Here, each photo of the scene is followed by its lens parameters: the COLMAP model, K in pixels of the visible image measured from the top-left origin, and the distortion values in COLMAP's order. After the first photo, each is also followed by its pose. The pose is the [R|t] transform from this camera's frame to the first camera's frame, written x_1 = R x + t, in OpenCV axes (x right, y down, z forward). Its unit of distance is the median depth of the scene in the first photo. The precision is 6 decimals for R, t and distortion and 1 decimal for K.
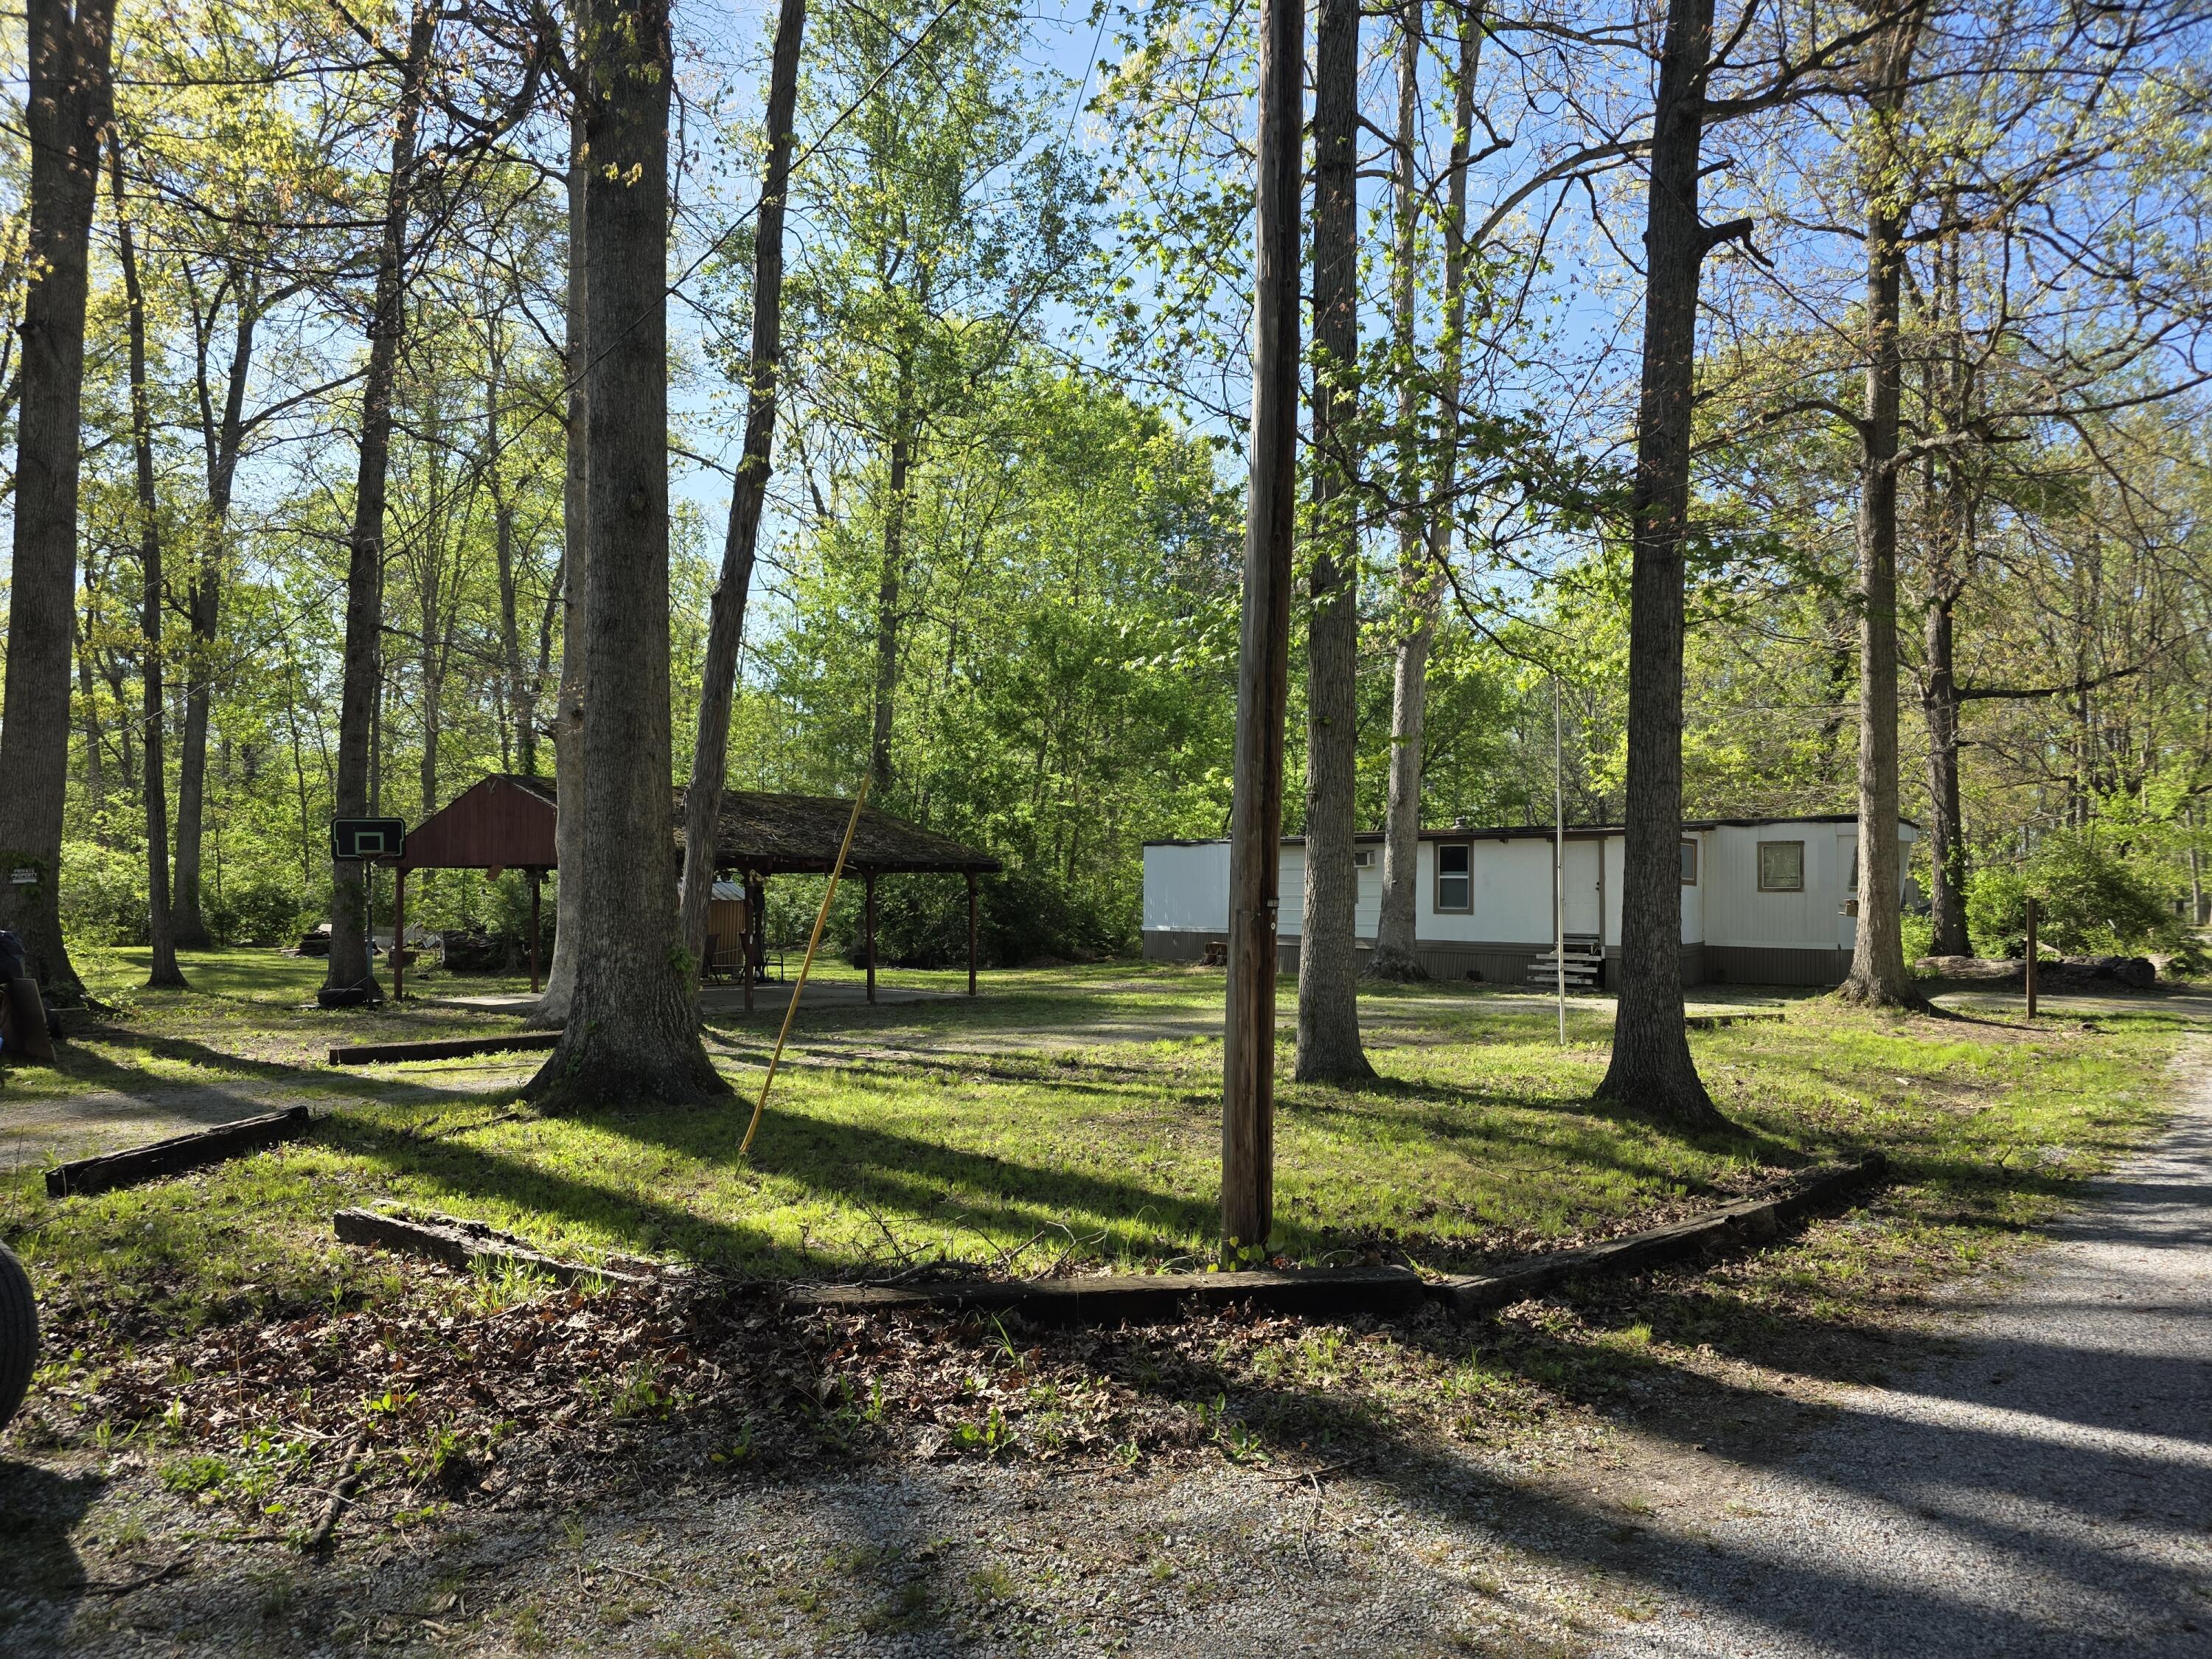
lens RADIAL K [[1464.5, 0, 1106.0], [0, 1464.5, 829.5], [0, 0, 1]] dist [0.052258, -0.000082]
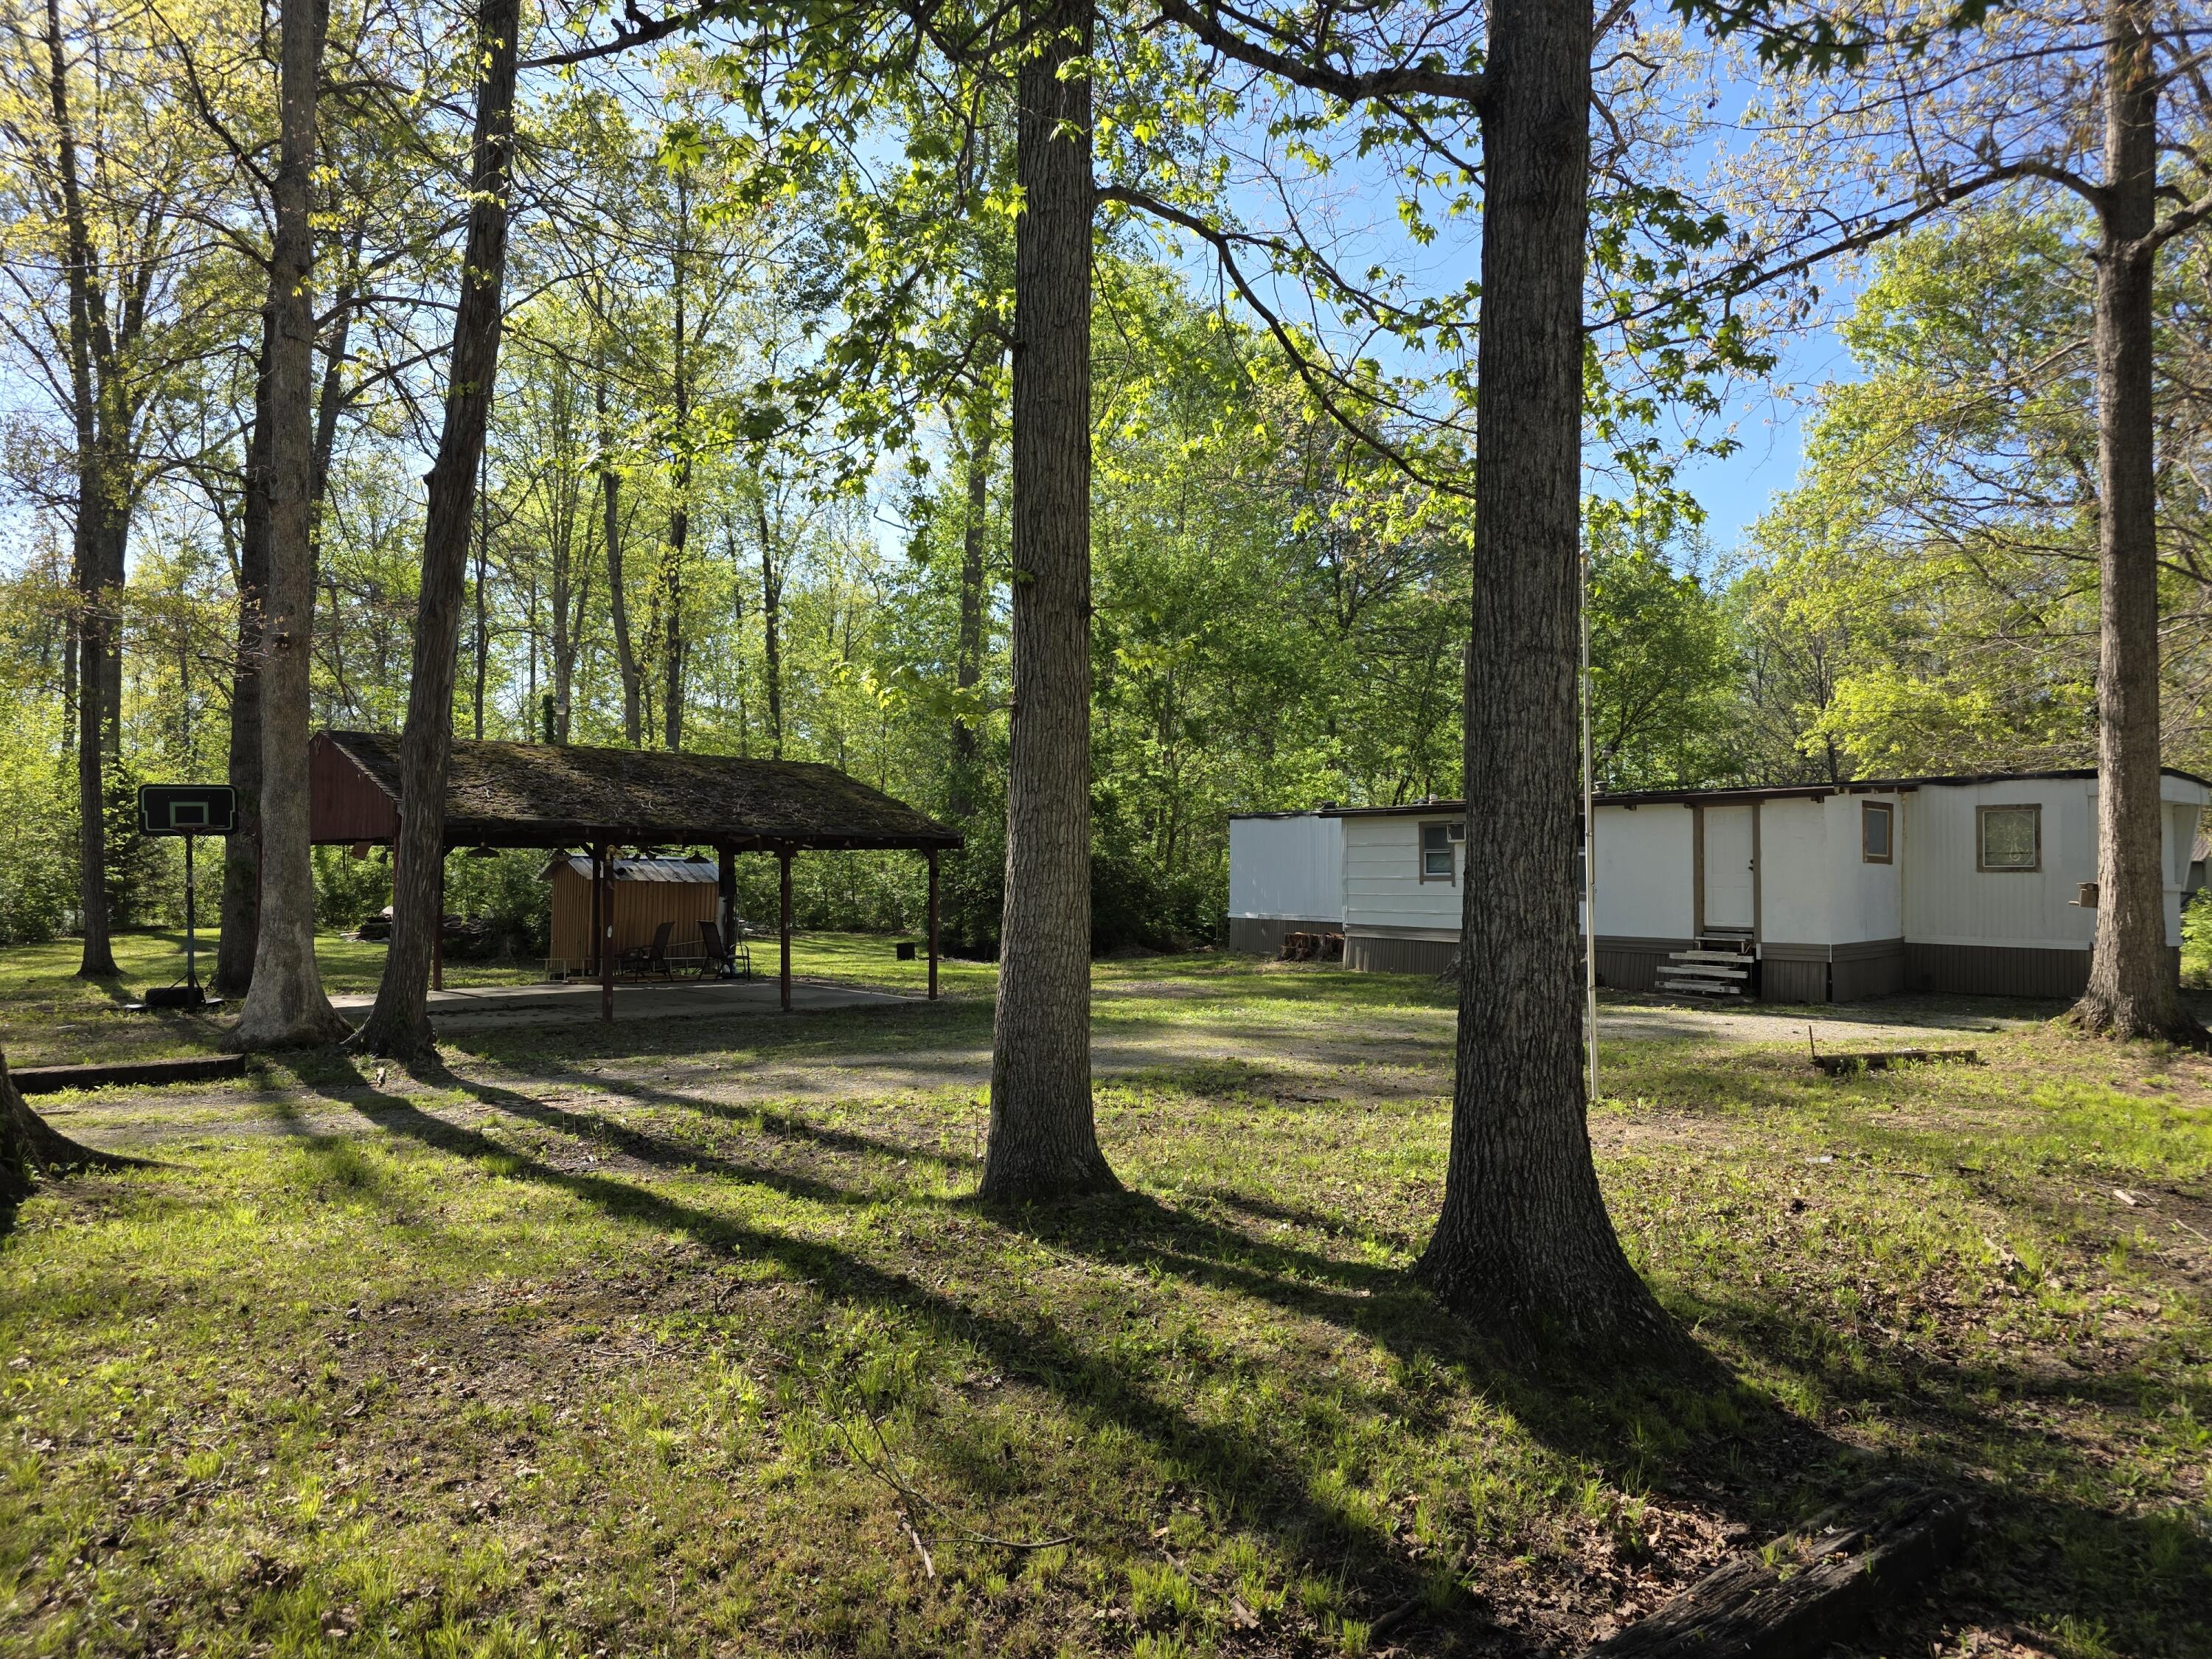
lens RADIAL K [[1474.5, 0, 1106.0], [0, 1474.5, 829.5], [0, 0, 1]] dist [0.026428, 0.000801]
pose [[0.988552, -0.005518, -0.150781, 0.118210], [0.007574, 0.999886, 0.013064, 0.007257], [0.150692, -0.014057, 0.988481, 0.186687]]
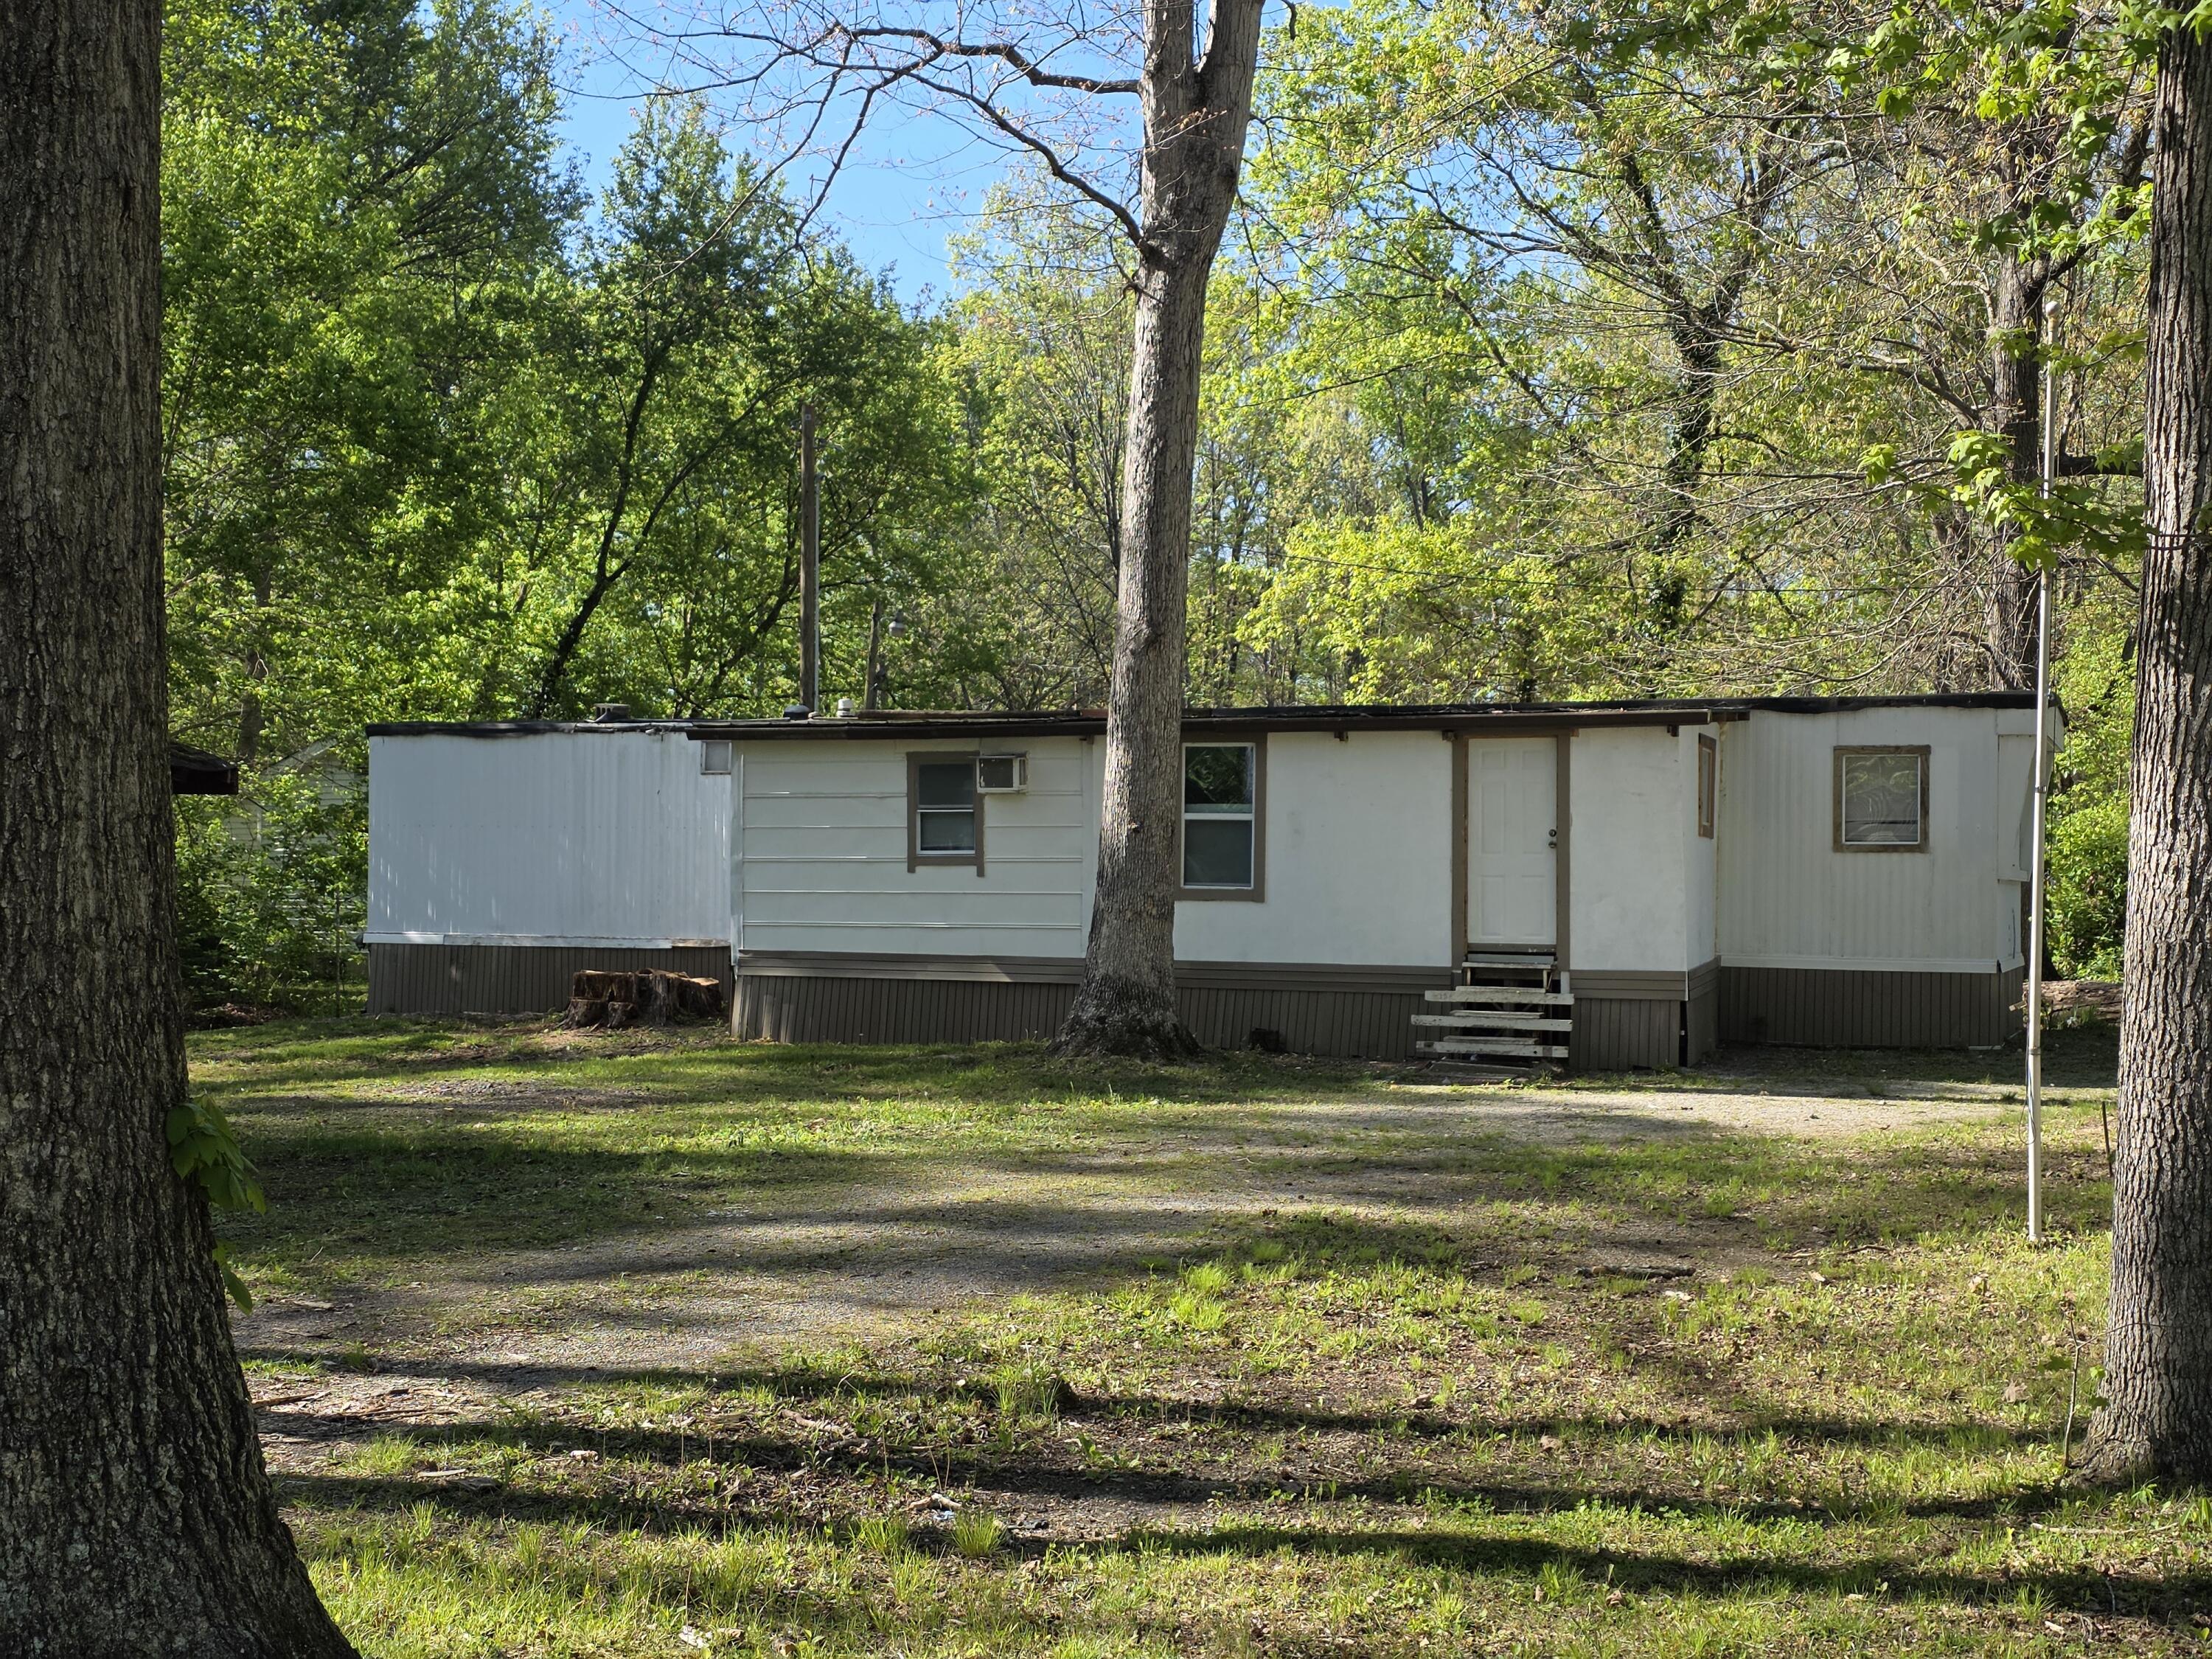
lens RADIAL K [[2918.6, 0, 1106.0], [0, 2918.6, 829.5], [0, 0, 1]] dist [0.018697, 0.006295]
pose [[0.923419, 0.005475, 0.383755, -0.137005], [-0.019170, 0.999308, 0.031870, 0.009755], [-0.383315, -0.036786, 0.922885, 0.228375]]
